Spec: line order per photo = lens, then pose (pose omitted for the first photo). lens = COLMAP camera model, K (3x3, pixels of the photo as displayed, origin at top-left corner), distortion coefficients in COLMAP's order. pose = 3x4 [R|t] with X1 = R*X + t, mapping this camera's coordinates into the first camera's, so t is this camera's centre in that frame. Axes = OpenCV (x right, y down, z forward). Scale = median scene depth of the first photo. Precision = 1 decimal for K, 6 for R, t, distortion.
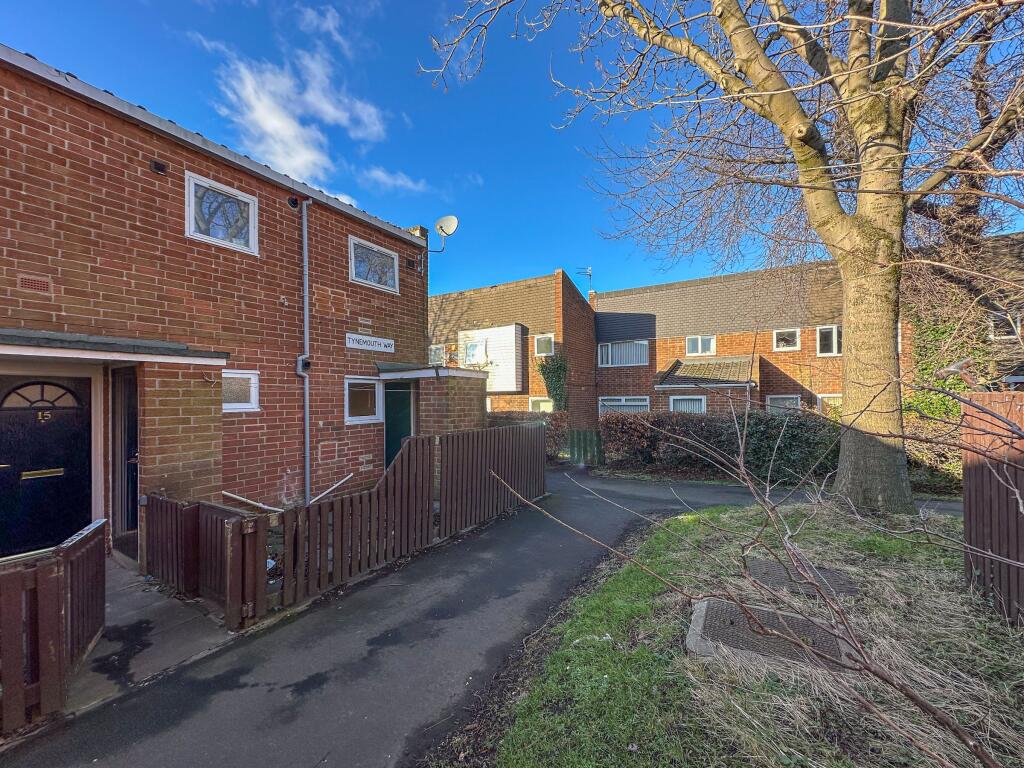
lens RADIAL K [[414.9, 0, 511.0], [0, 414.9, 393.3], [0, 0, 1]] dist [-0.000939, -0.000018]
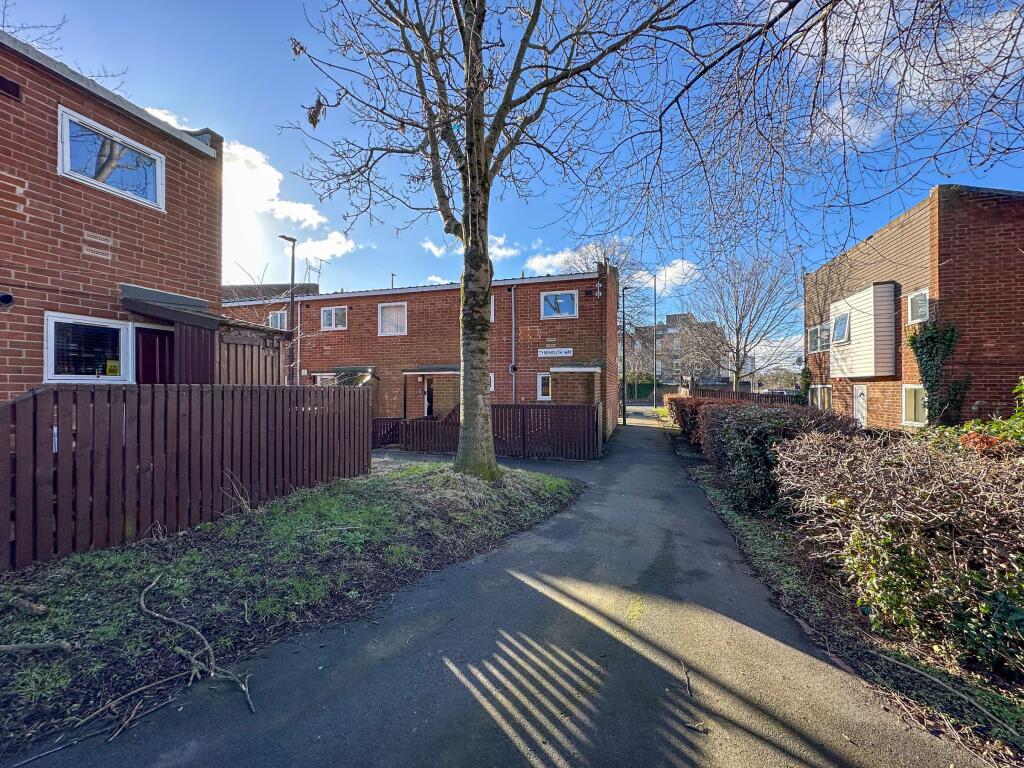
lens RADIAL K [[414.9, 0, 513.7], [0, 414.9, 383.8], [0, 0, 1]] dist [-0.000939, -0.000018]
pose [[0.244587, -0.005797, -0.969610, 1.168554], [0.010854, 0.999936, -0.003240, 0.008638], [0.969567, -0.009732, 0.244634, 0.408368]]
